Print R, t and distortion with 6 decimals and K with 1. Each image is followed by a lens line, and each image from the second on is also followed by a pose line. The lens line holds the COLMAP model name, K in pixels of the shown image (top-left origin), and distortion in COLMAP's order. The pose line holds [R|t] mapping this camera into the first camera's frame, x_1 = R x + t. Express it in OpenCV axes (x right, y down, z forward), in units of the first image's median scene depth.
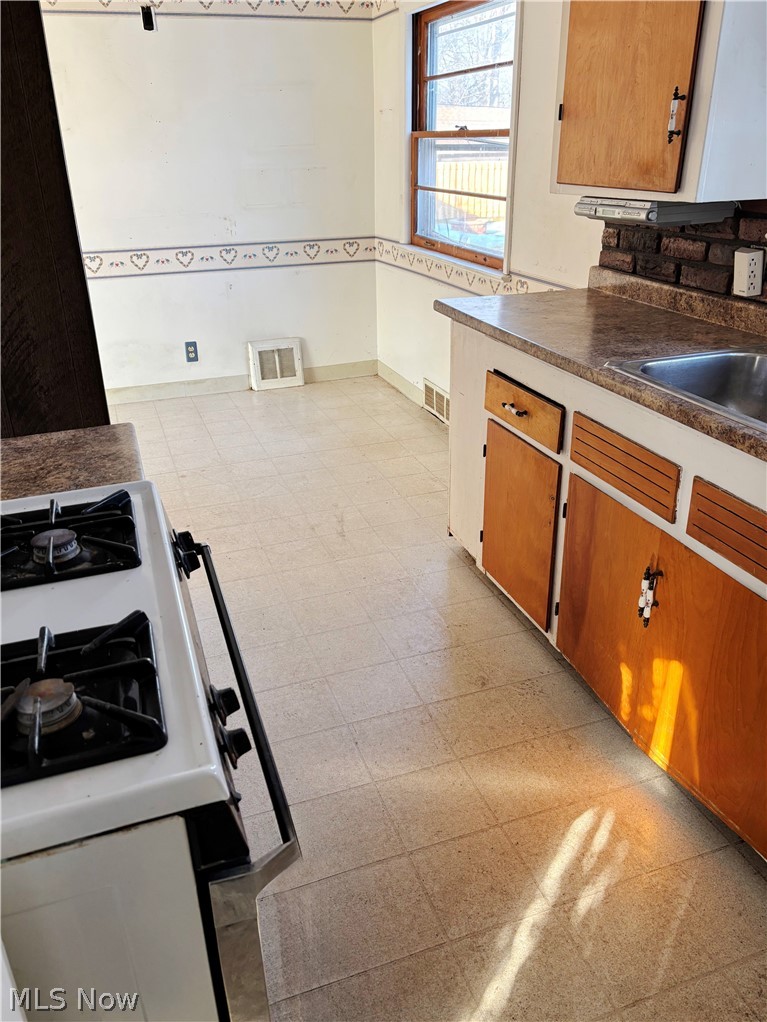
lens RADIAL K [[805.0, 0, 383.5], [0, 805.0, 511.0], [0, 0, 1]] dist [0.073941, -0.084281]
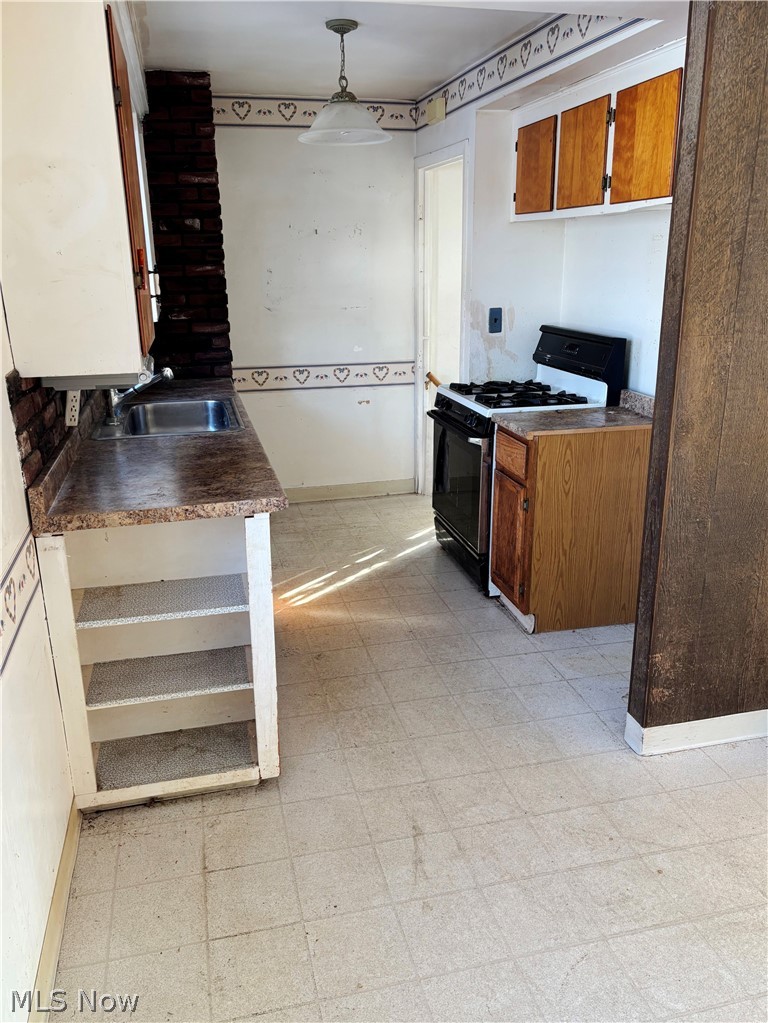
lens RADIAL K [[805.8, 0, 384.0], [0, 805.8, 511.5], [0, 0, 1]] dist [0.073941, -0.084281]
pose [[-0.994624, -0.006193, 0.103364, -0.066830], [0.065103, 0.738844, 0.670725, -0.457328], [-0.080524, 0.673848, -0.734469, 0.944902]]
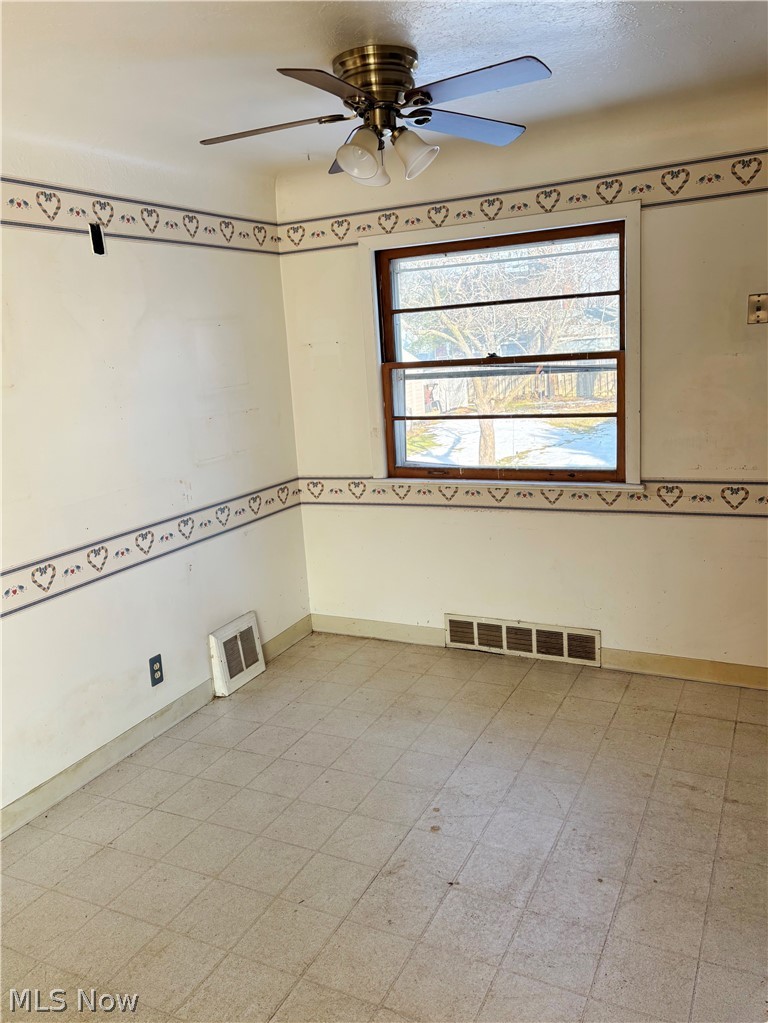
lens RADIAL K [[805.8, 0, 384.0], [0, 805.8, 511.5], [0, 0, 1]] dist [0.073941, -0.084281]
pose [[0.722518, -0.173915, 0.669120, -0.579166], [0.336535, 0.933910, -0.120653, -0.188313], [-0.603914, 0.312356, 0.733295, 0.361017]]
